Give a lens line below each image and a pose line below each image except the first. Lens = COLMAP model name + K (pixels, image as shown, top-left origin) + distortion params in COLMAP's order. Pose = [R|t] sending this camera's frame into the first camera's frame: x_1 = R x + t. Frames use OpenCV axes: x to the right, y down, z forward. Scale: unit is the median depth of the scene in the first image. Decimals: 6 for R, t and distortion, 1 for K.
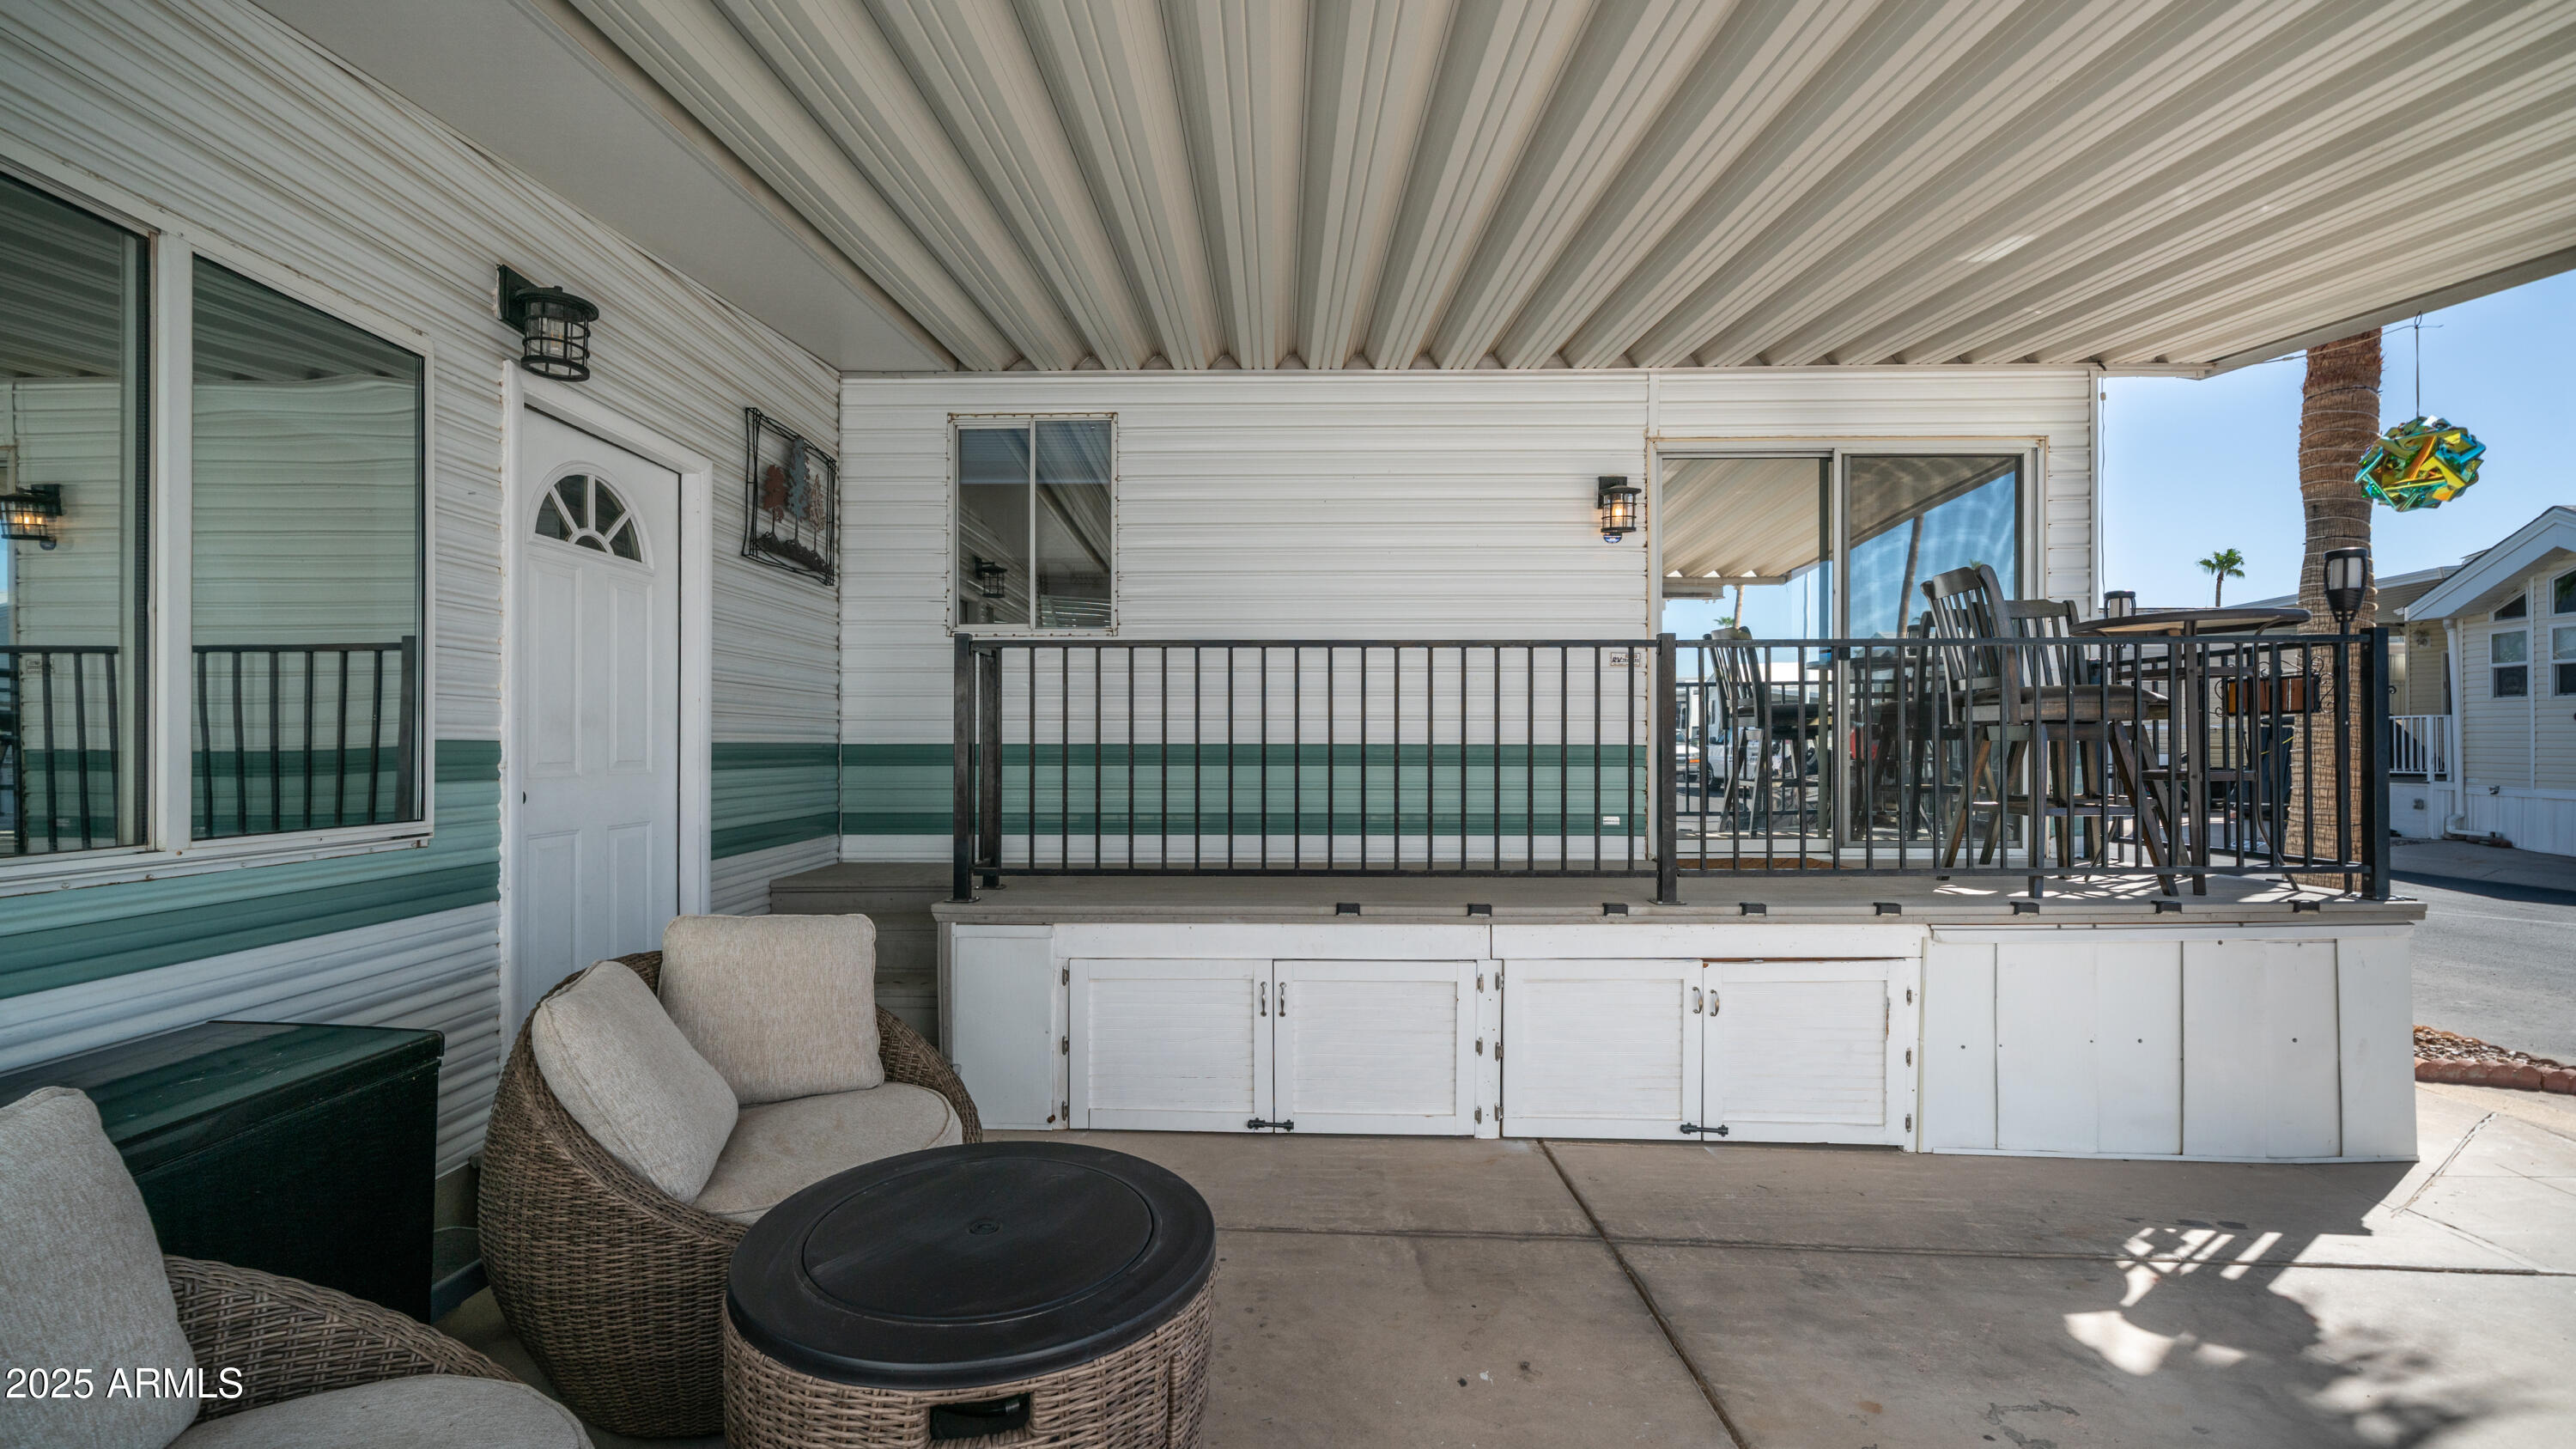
lens RADIAL K [[1078.1, 0, 1266.0], [0, 1078.1, 693.6], [0, 0, 1]] dist [-0.000674, -0.000009]
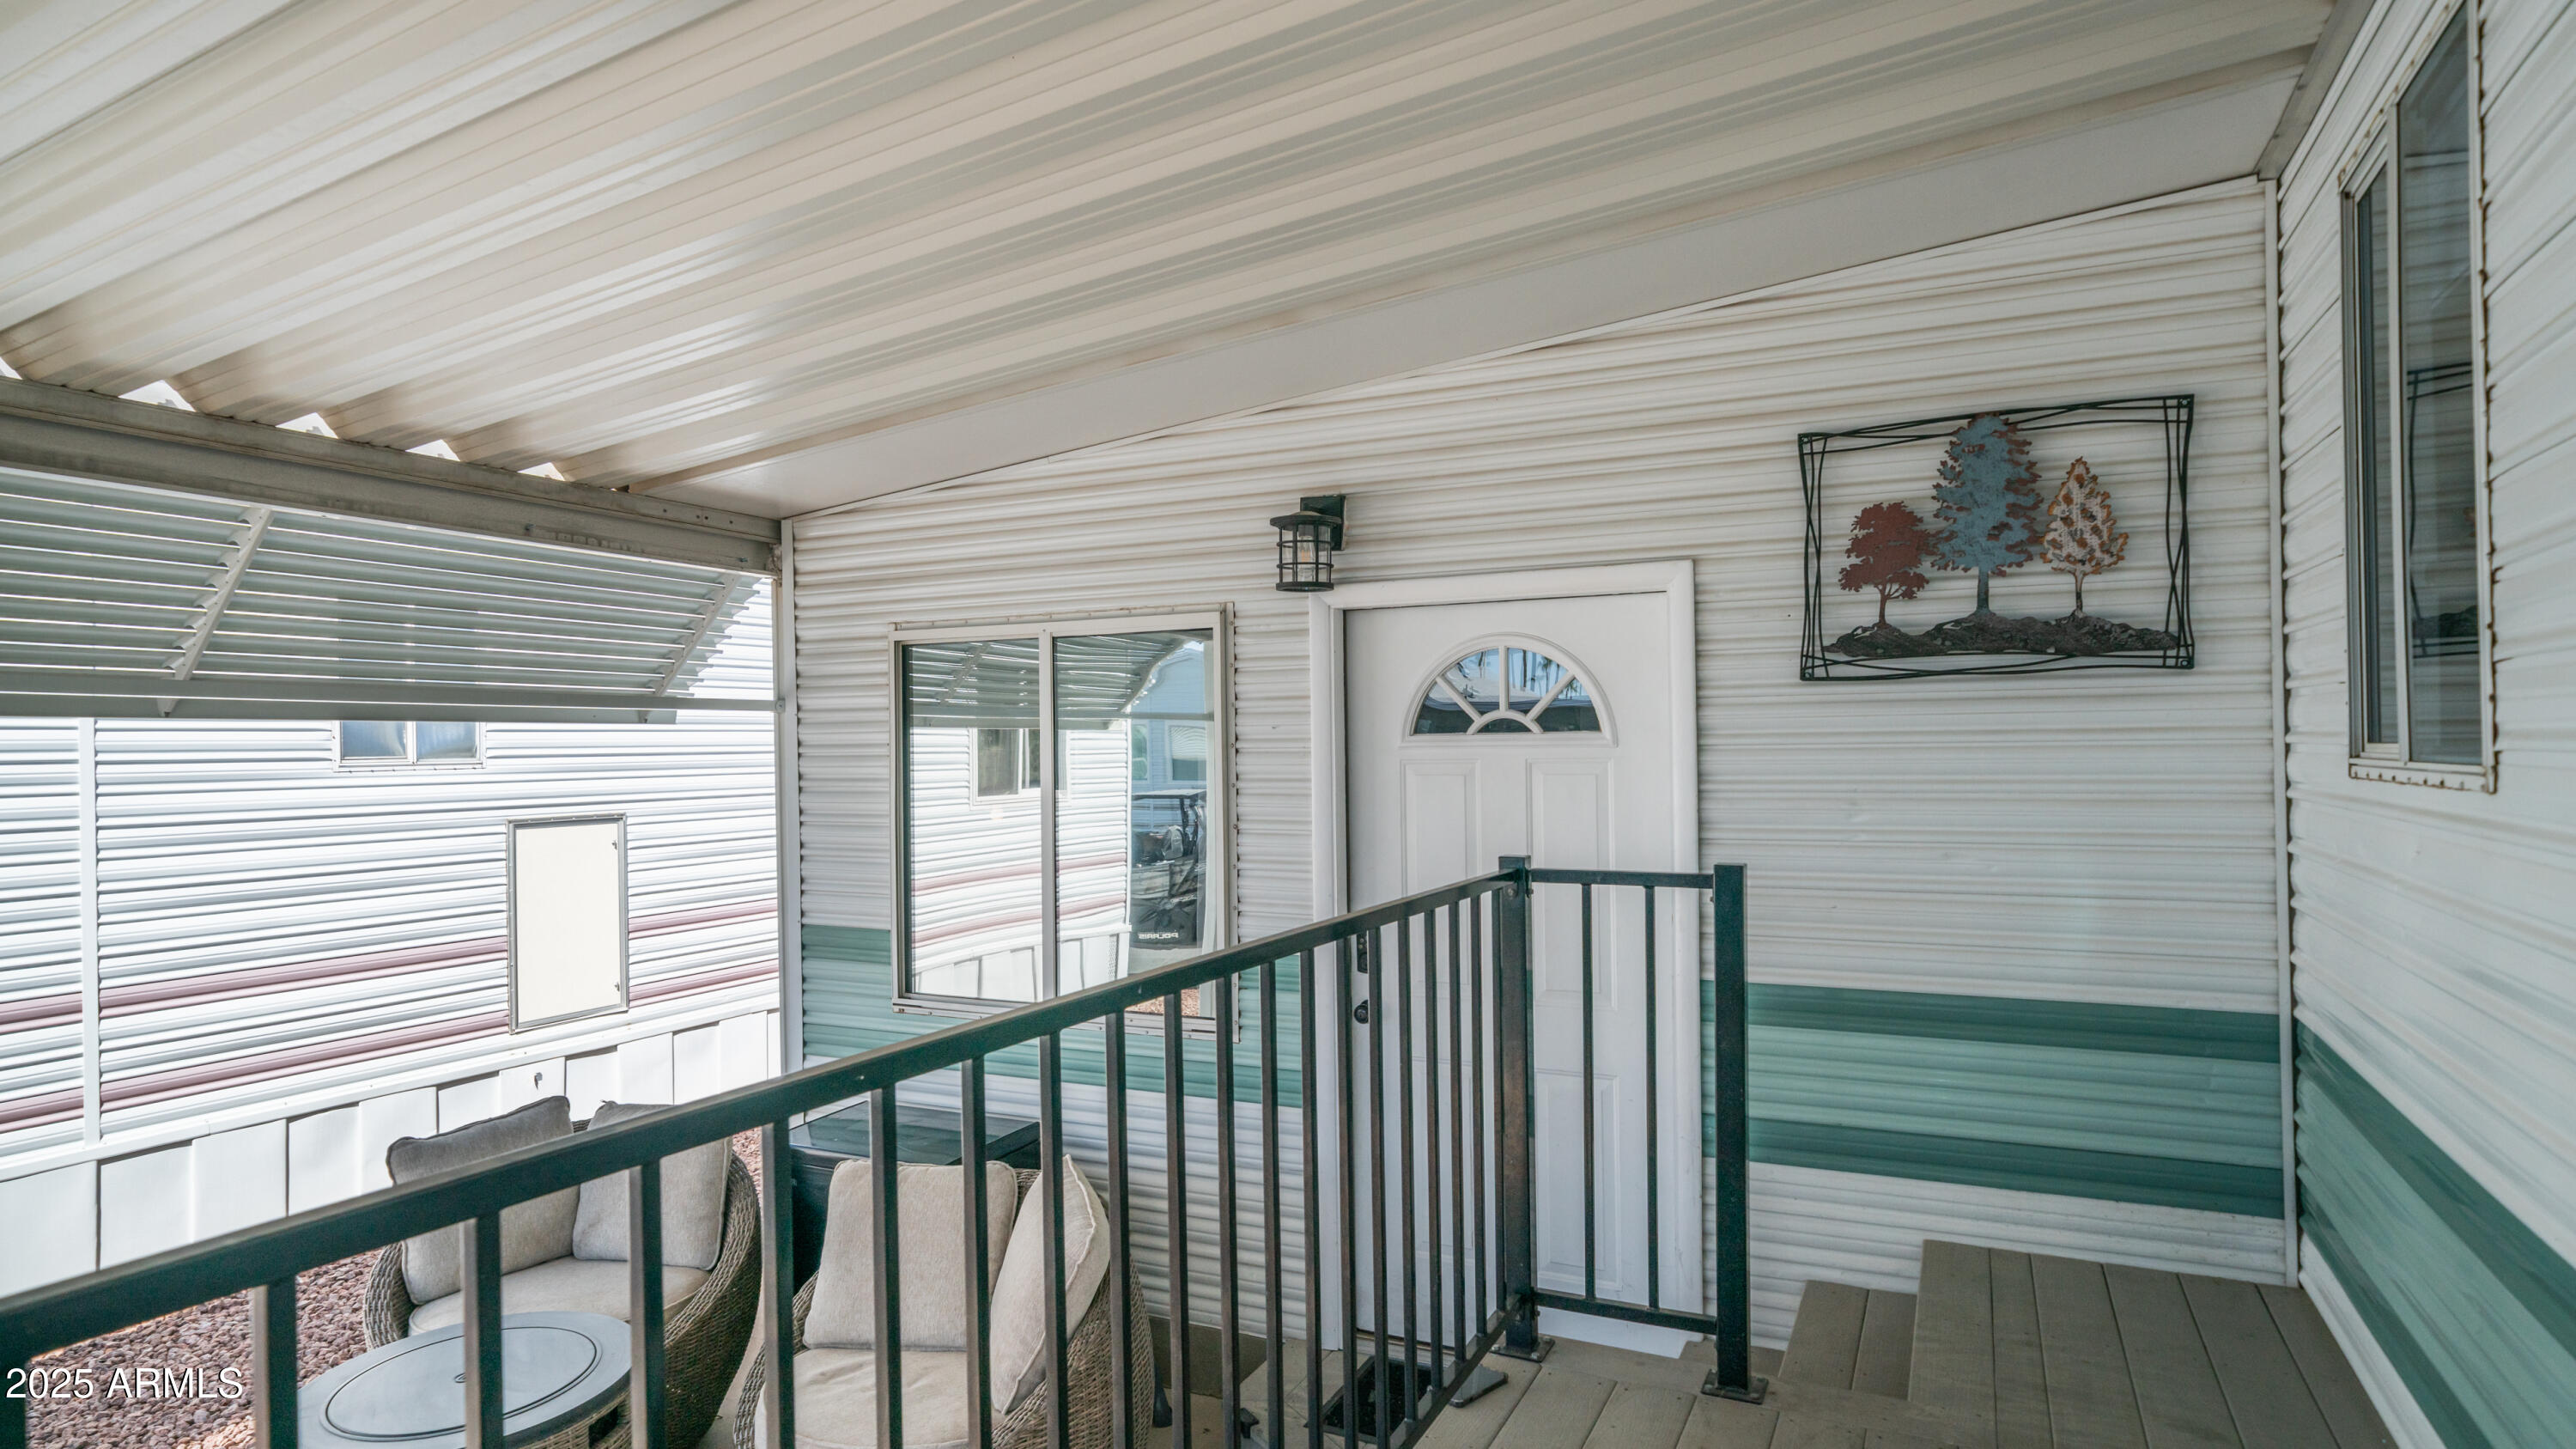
lens RADIAL K [[1403.2, 0, 1288.0], [0, 1403.2, 724.5], [0, 0, 1]] dist [-0.000720, -0.000080]
pose [[-0.431700, -0.006768, -0.901992, 0.428177], [0.055828, 0.997854, -0.034207, -0.109233], [0.900288, -0.065124, -0.430395, 1.274963]]
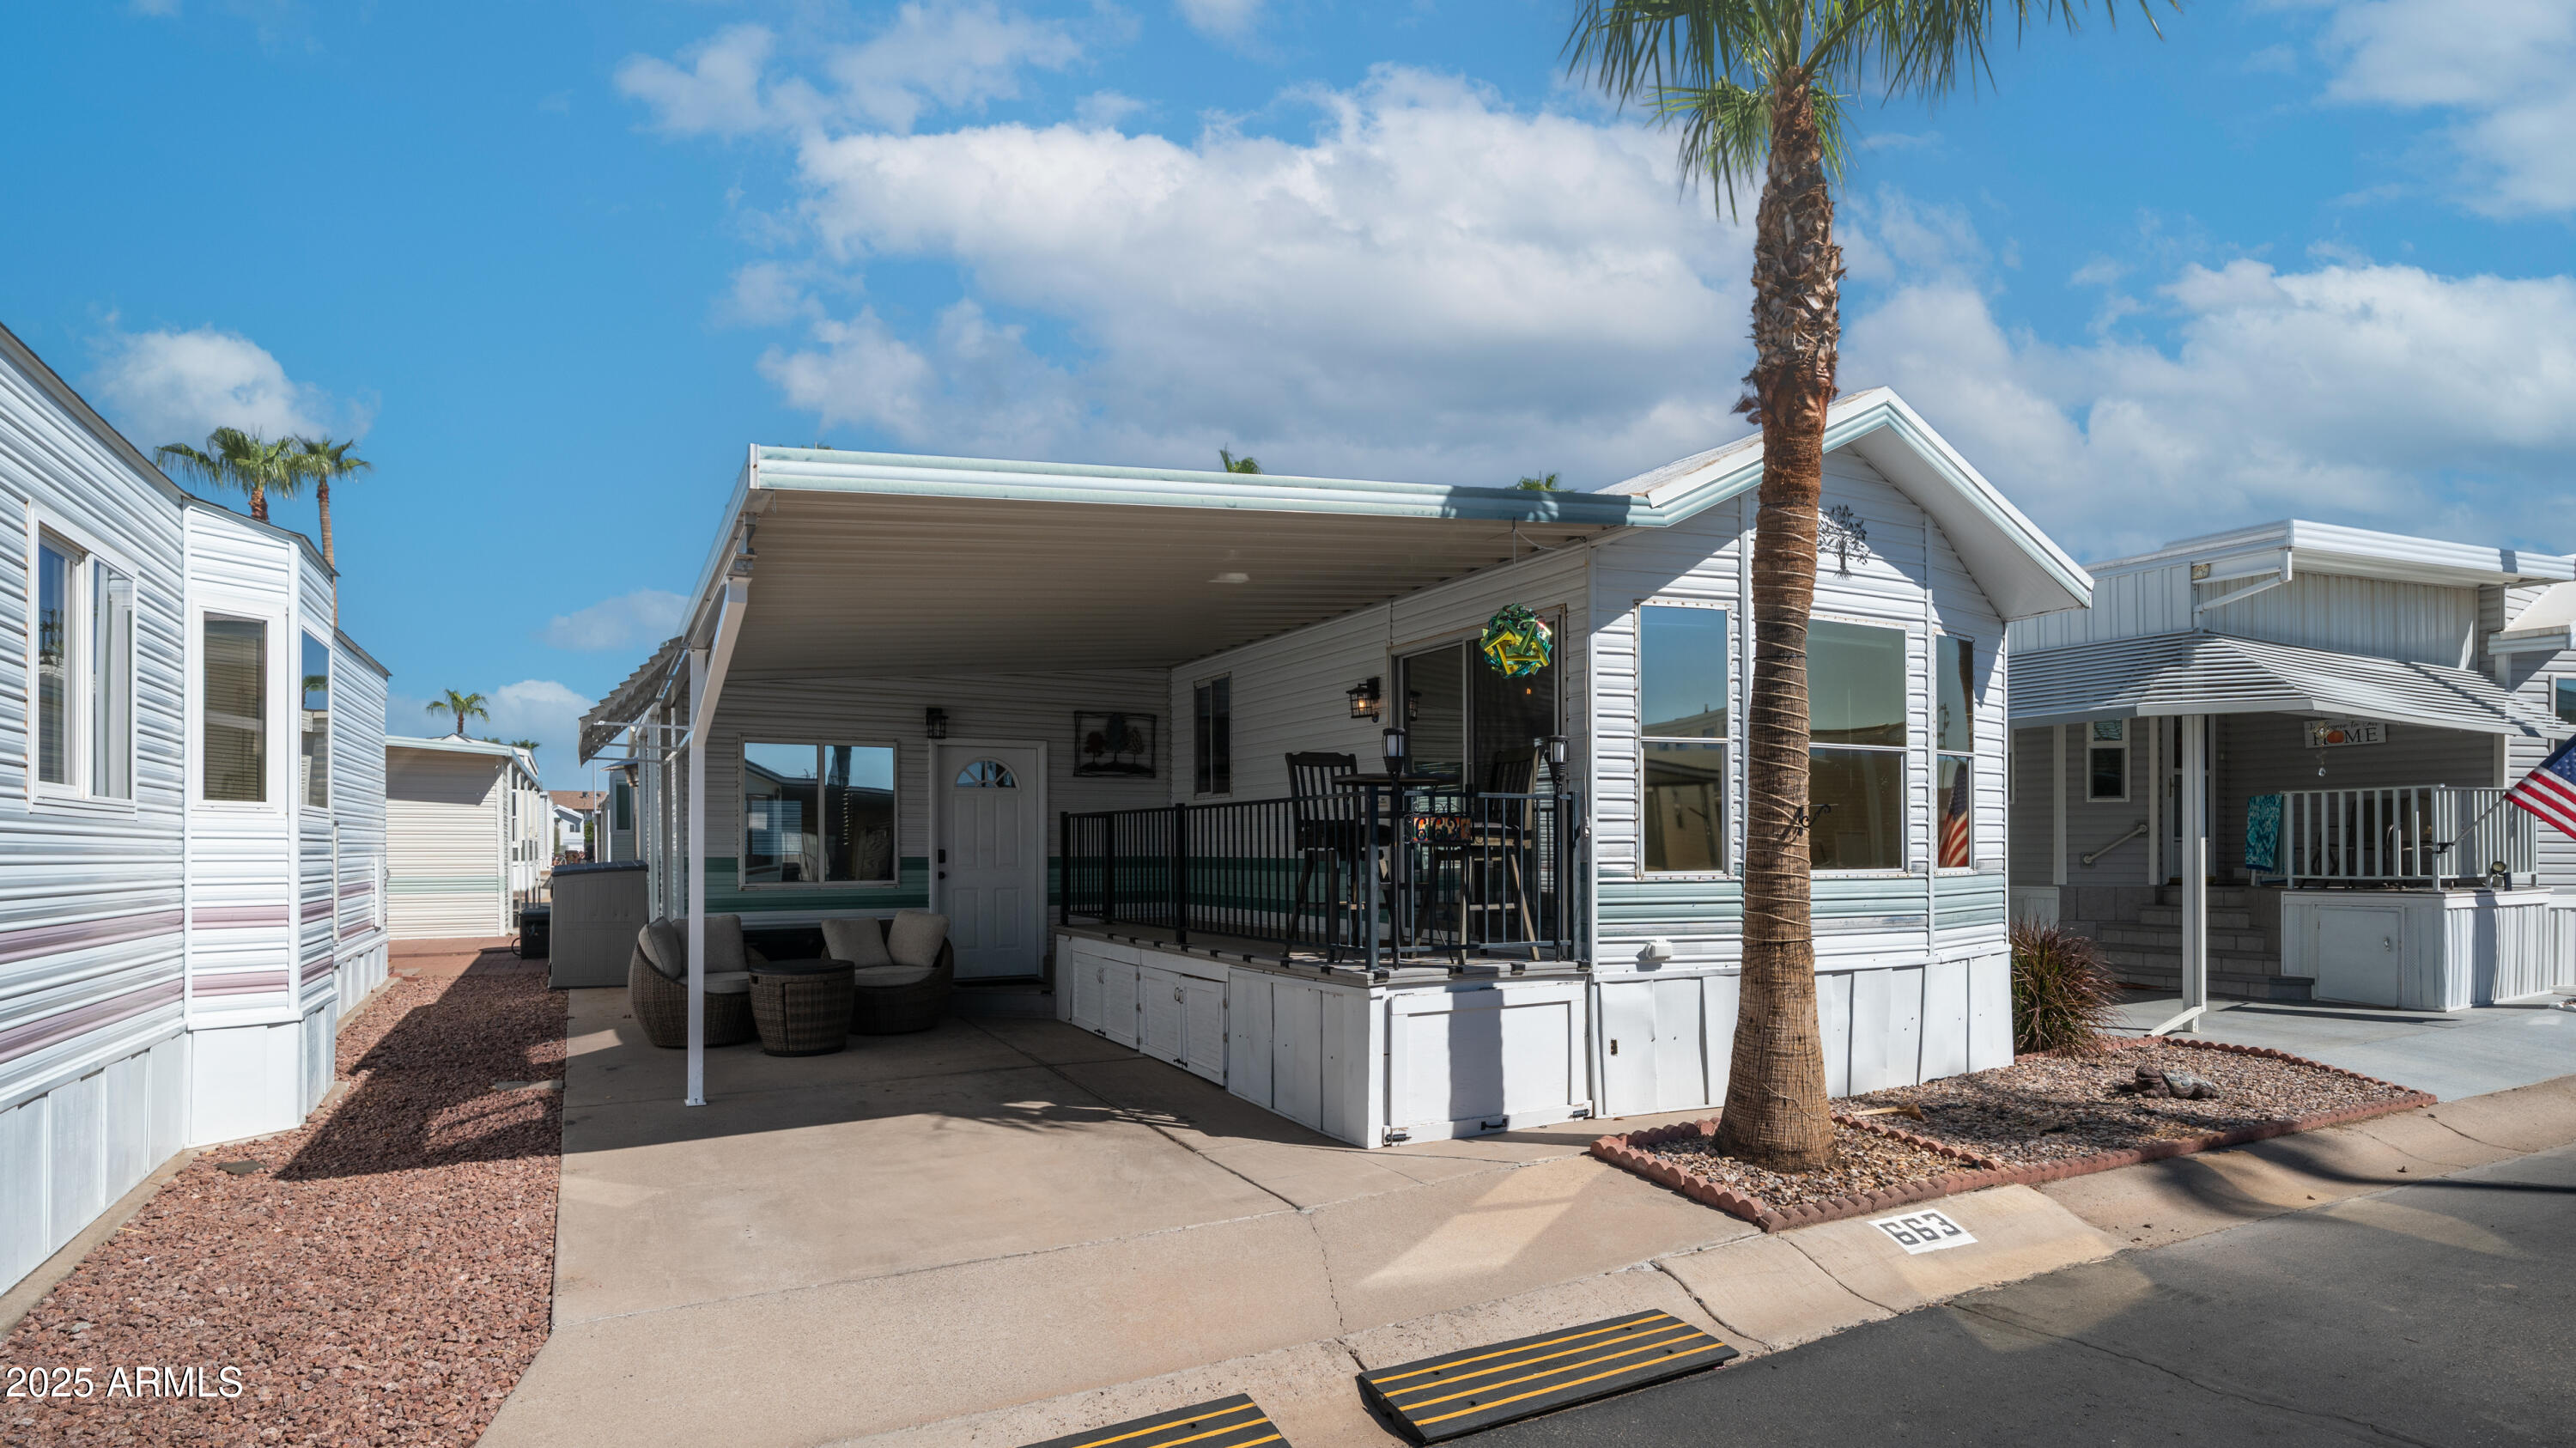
lens RADIAL K [[1301.0, 0, 1284.3], [0, 1301.0, 744.8], [0, 0, 1]] dist [-0.001033, 0.000120]
pose [[0.486488, -0.069613, -0.870910, 2.570775], [0.041897, 0.997533, -0.056331, -0.021554], [0.872682, -0.009084, 0.488204, 0.036714]]
